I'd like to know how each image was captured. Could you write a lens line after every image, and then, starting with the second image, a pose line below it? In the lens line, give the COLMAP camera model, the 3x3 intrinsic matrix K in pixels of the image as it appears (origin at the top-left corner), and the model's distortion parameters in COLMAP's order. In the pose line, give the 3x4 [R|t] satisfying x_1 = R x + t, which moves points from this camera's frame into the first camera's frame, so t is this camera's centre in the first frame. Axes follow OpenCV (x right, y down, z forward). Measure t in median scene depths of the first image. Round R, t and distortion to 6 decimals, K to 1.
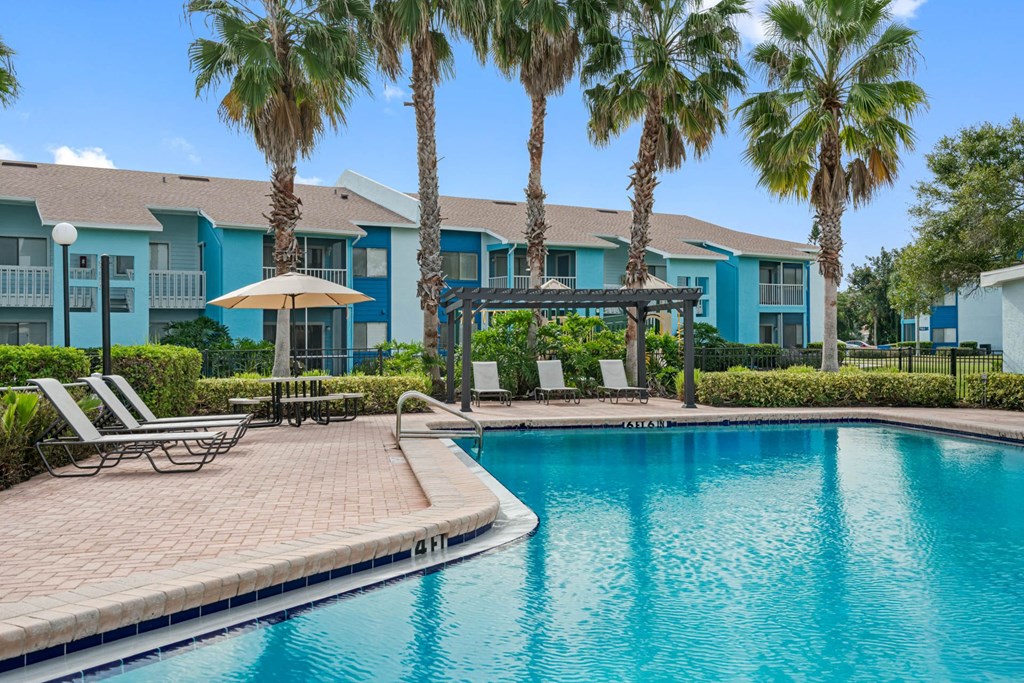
lens RADIAL K [[932.6, 0, 510.0], [0, 932.6, 325.1], [0, 0, 1]] dist [0.019867, 0.000000]
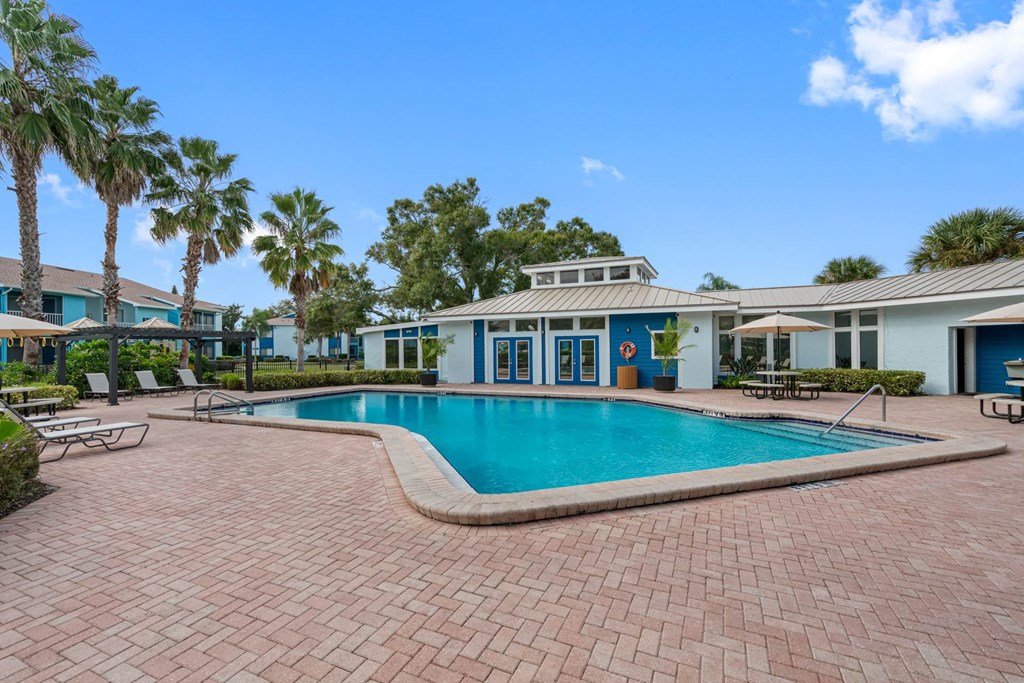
lens RADIAL K [[468.9, 0, 512.3], [0, 468.9, 348.8], [0, 0, 1]] dist [-0.005135, 0.004052]
pose [[0.553297, 0.004436, 0.832972, -0.261996], [-0.009734, 0.999952, 0.001141, -0.007979], [-0.832927, -0.008739, 0.553314, -0.005117]]
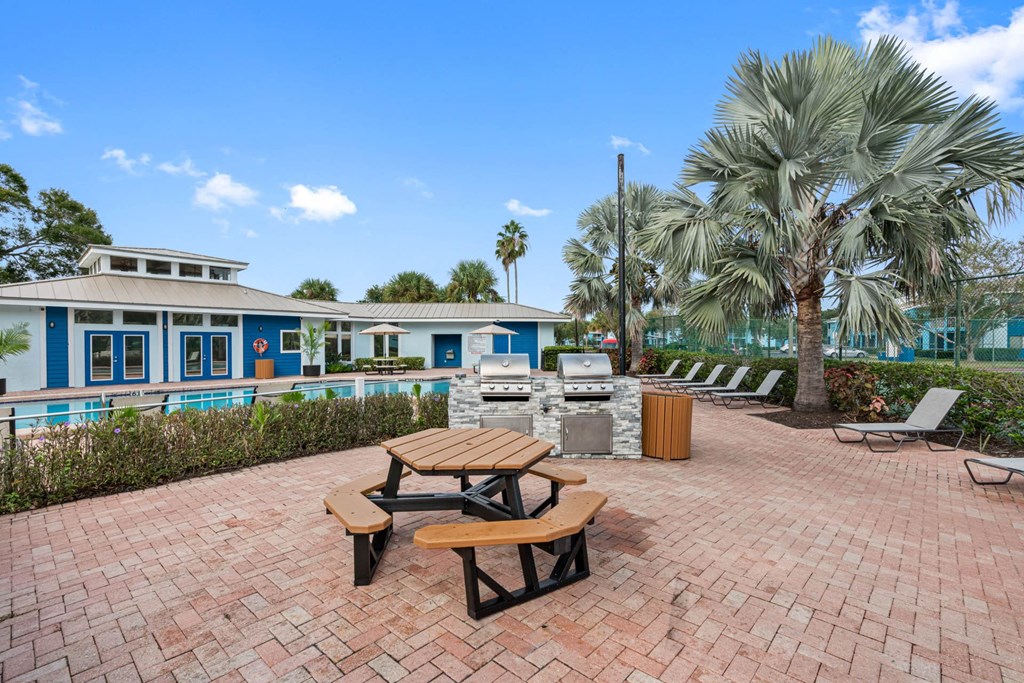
lens RADIAL K [[468.9, 0, 511.0], [0, 468.9, 349.2], [0, 0, 1]] dist [-0.005135, 0.004052]
pose [[-0.628744, -0.002142, 0.777609, -0.525435], [-0.005746, 0.999982, -0.001892, -0.000917], [-0.777591, -0.005658, -0.628745, 0.477795]]
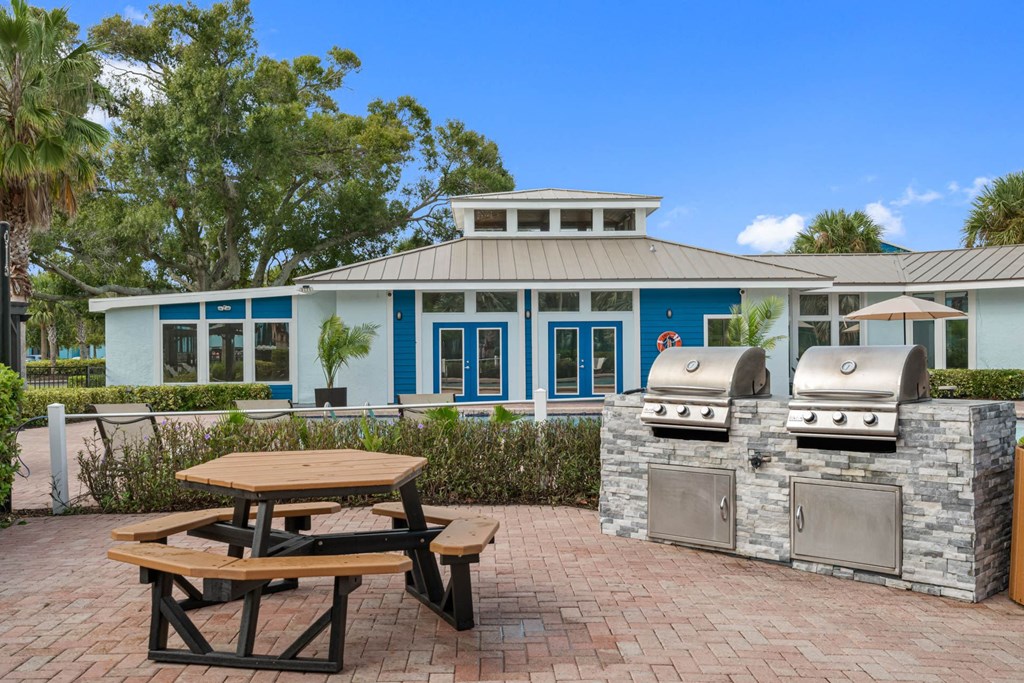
lens RADIAL K [[1013.8, 0, 503.4], [0, 1013.8, 344.6], [0, 0, 1]] dist [0.020949, 0.000000]
pose [[0.119889, 0.008446, 0.992751, -0.619411], [-0.009047, 0.999932, -0.007414, 0.003567], [-0.992746, -0.008092, 0.119957, 0.325006]]
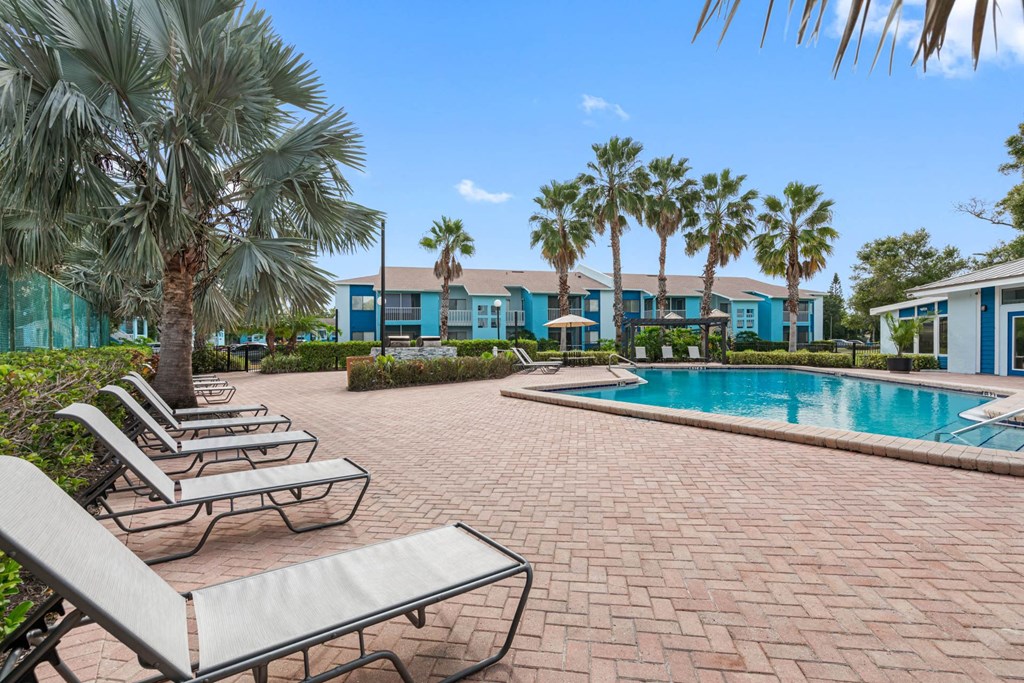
lens RADIAL K [[468.9, 0, 512.6], [0, 468.9, 343.8], [0, 0, 1]] dist [-0.005135, 0.004052]
pose [[0.954539, 0.005019, -0.298044, 0.020457], [0.002387, 0.999697, 0.024479, -0.001210], [0.298076, -0.024078, 0.954238, -0.294852]]
